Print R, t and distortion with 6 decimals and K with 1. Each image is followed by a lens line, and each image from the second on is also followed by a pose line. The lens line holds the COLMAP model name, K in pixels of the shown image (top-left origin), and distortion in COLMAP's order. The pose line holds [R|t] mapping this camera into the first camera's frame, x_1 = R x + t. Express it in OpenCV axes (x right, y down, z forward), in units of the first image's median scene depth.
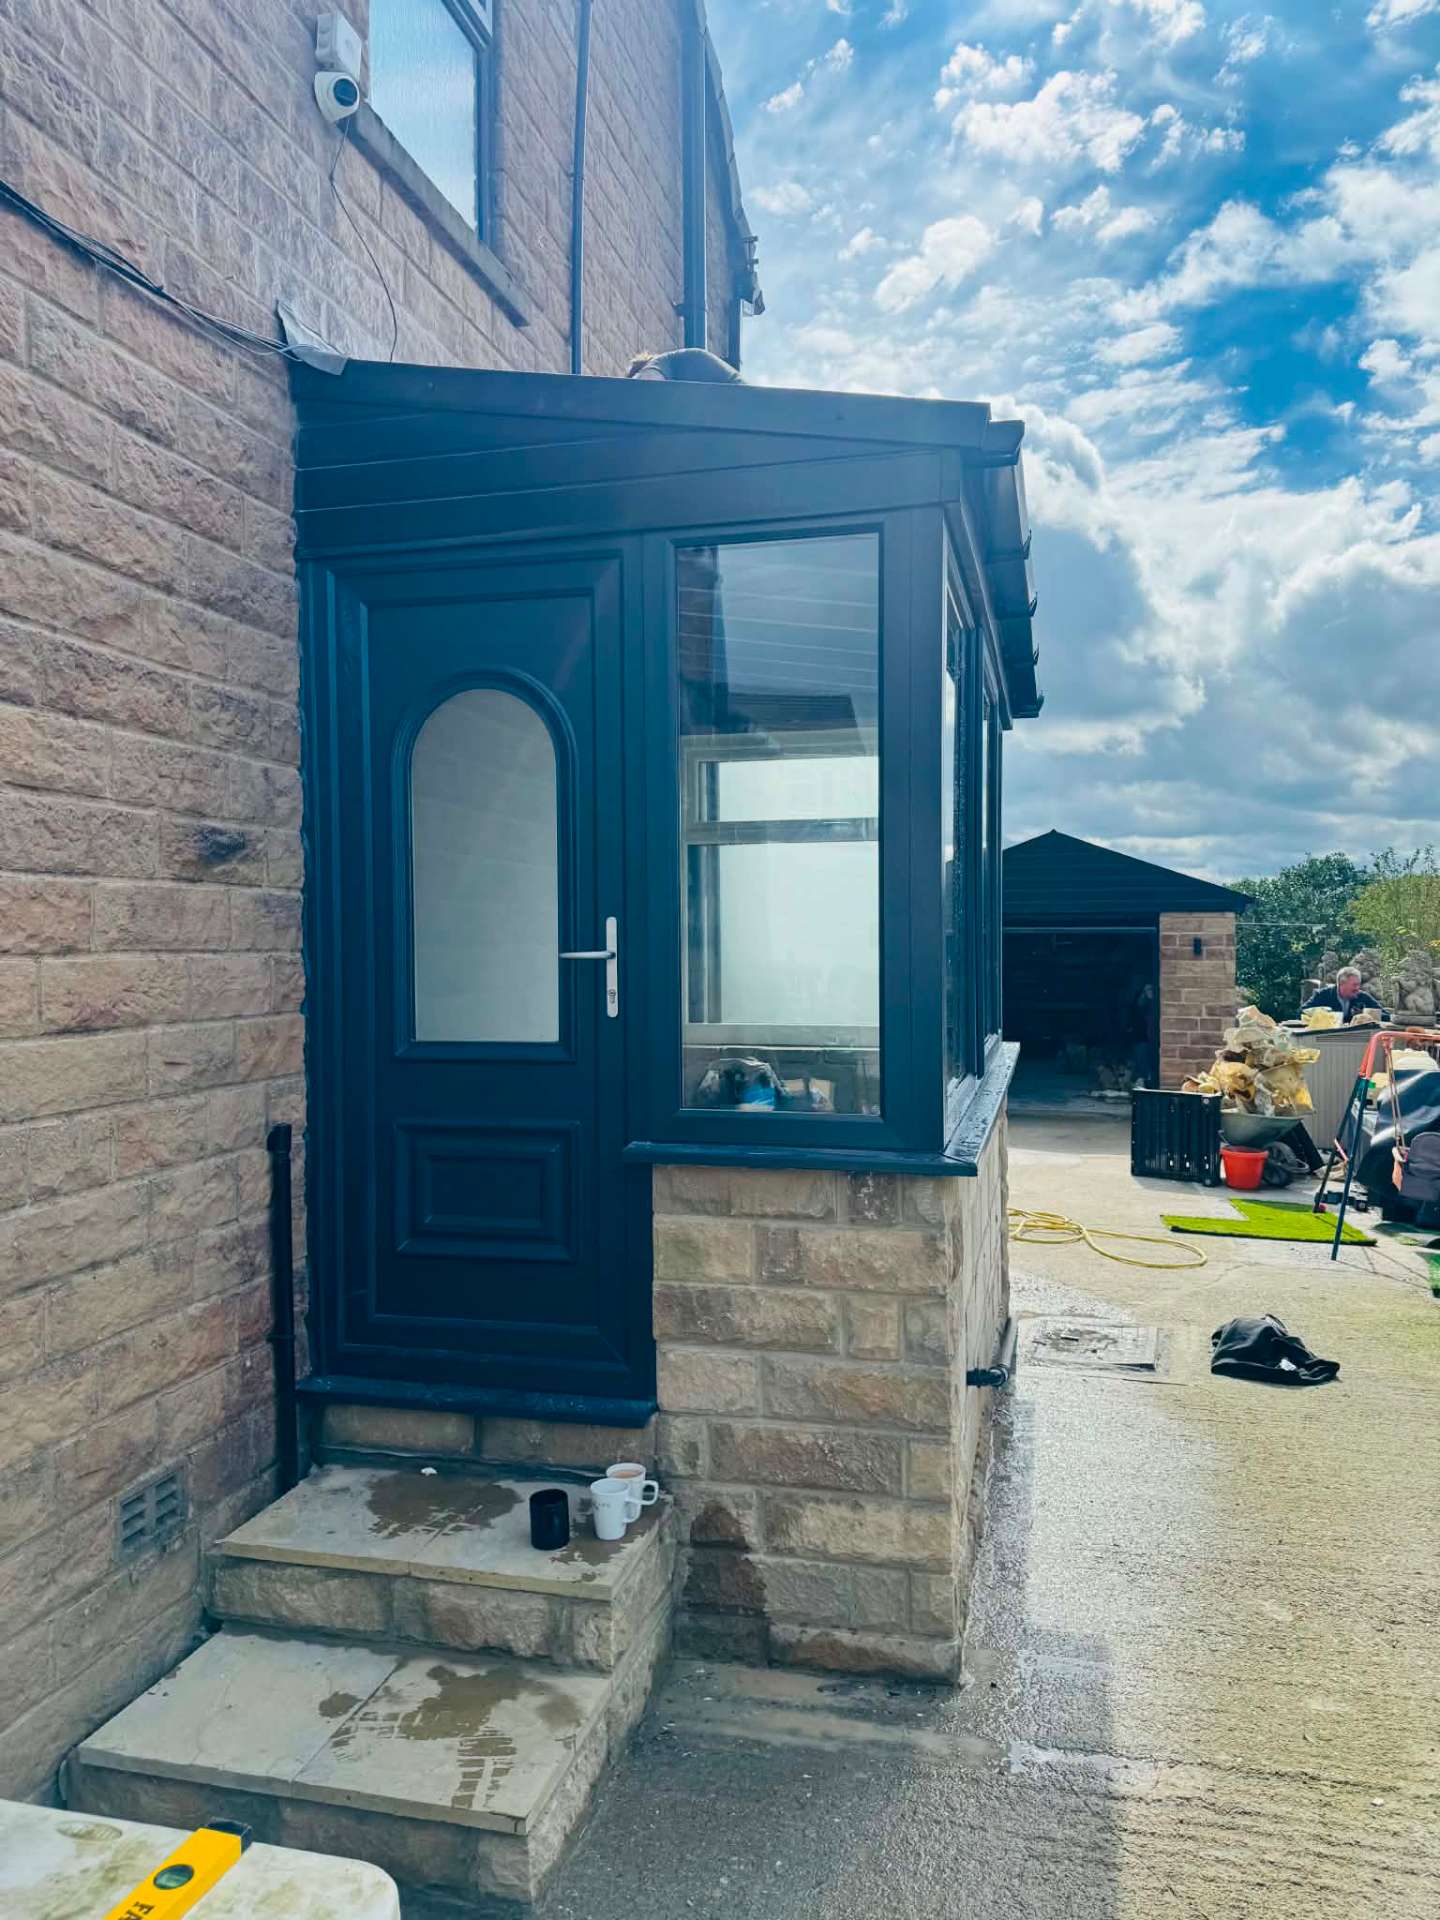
lens RADIAL K [[1341.2, 0, 722.8], [0, 1341.2, 918.2], [0, 0, 1]] dist [0.061964, -0.081720]
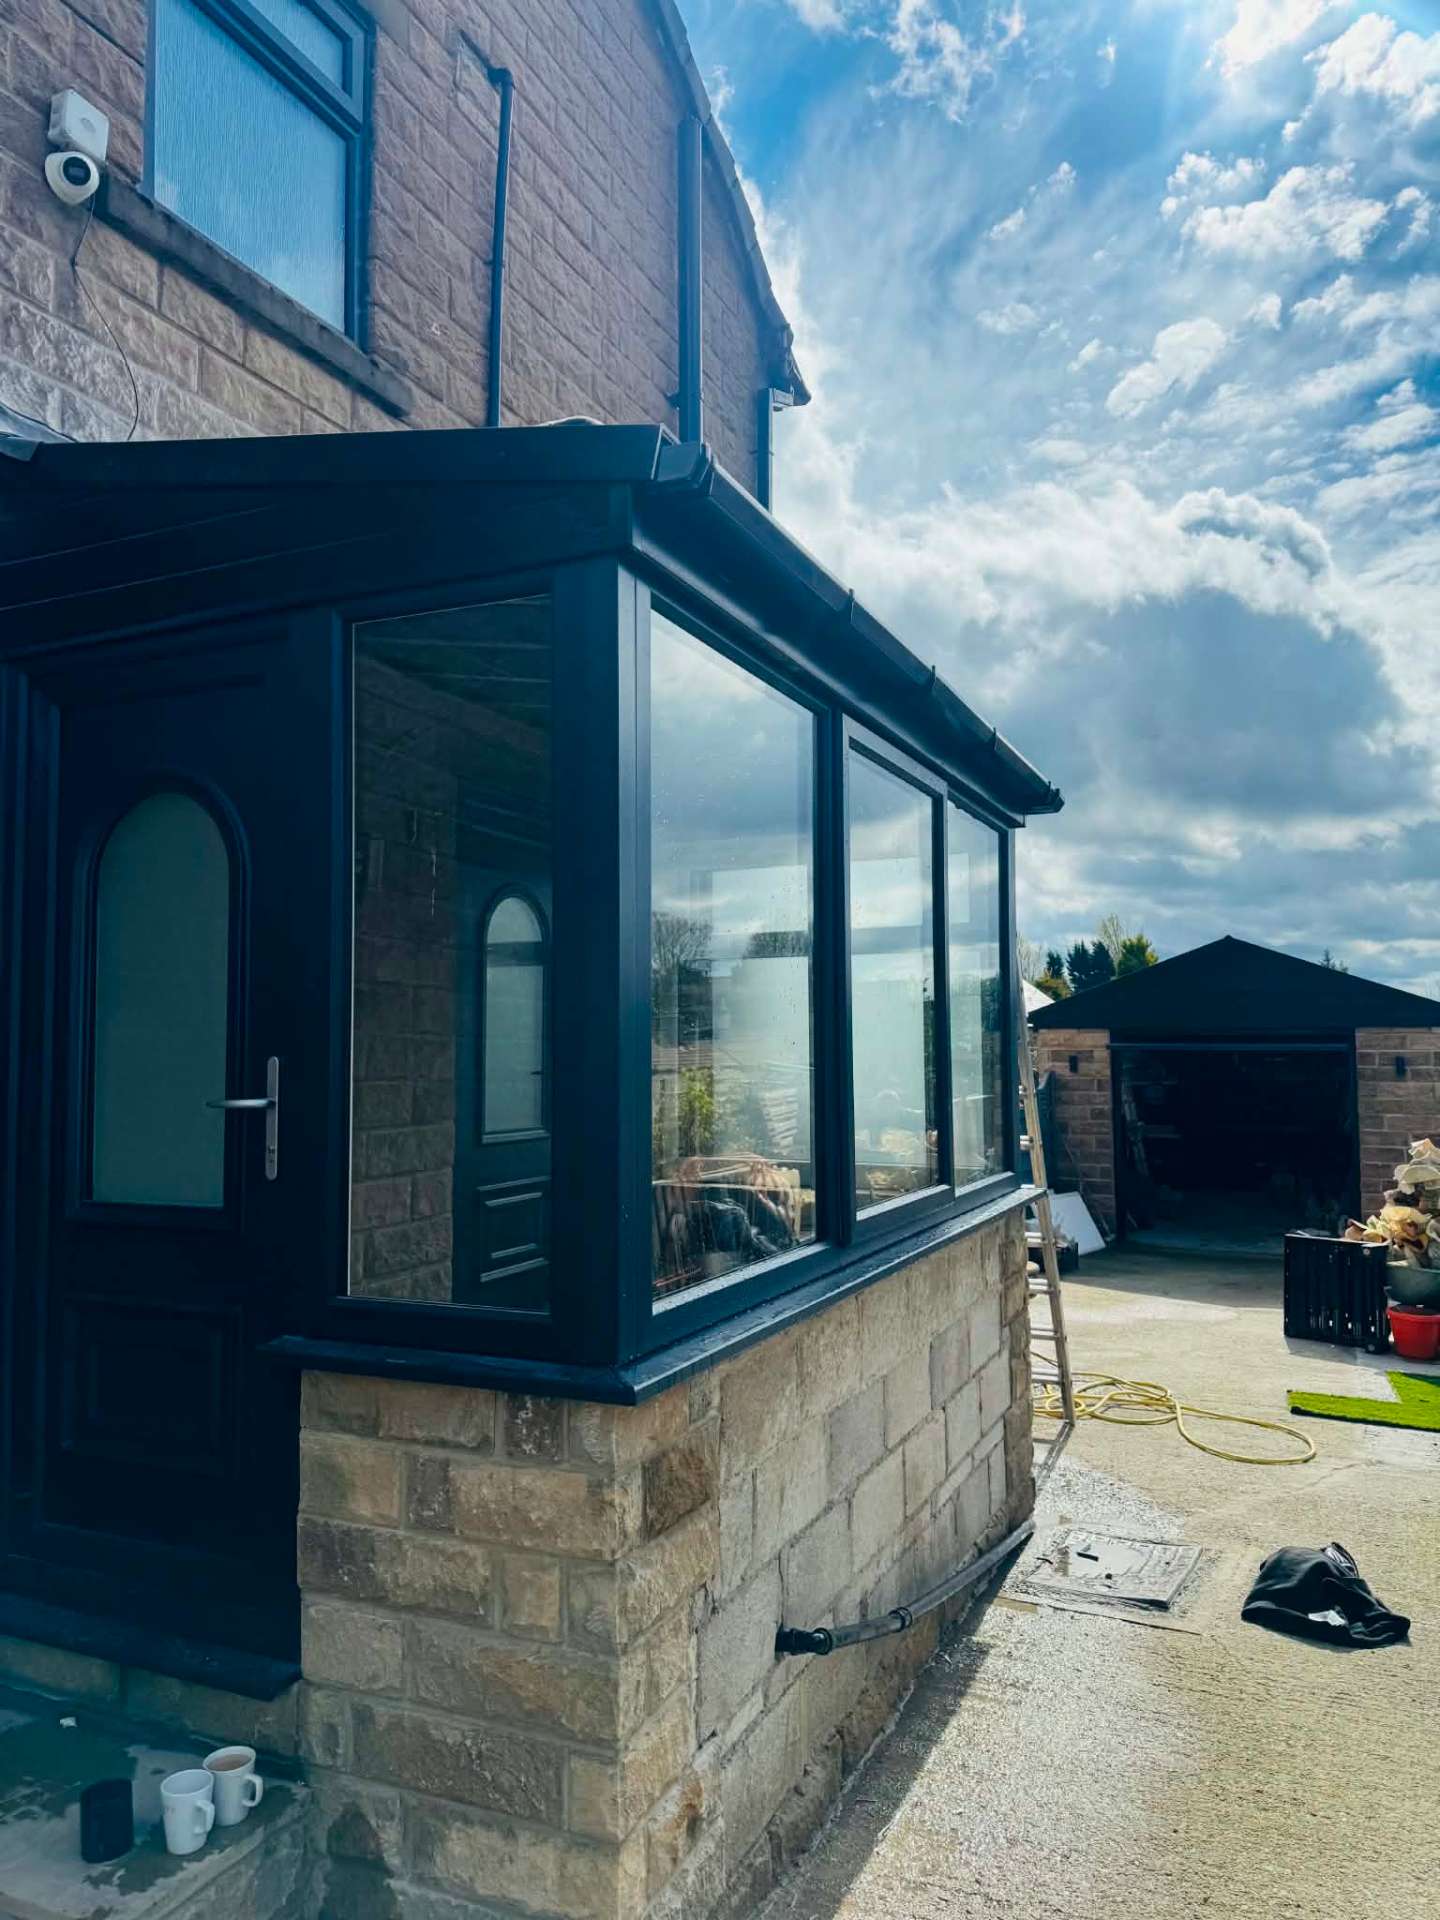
lens RADIAL K [[1348.5, 0, 718.0], [0, 1348.5, 934.5], [0, 0, 1]] dist [-0.003693, -0.003776]
pose [[0.982992, -0.017834, -0.182781, 0.224028], [0.004758, 0.997413, -0.071732, -0.011077], [0.183588, 0.069643, 0.980533, 0.148167]]
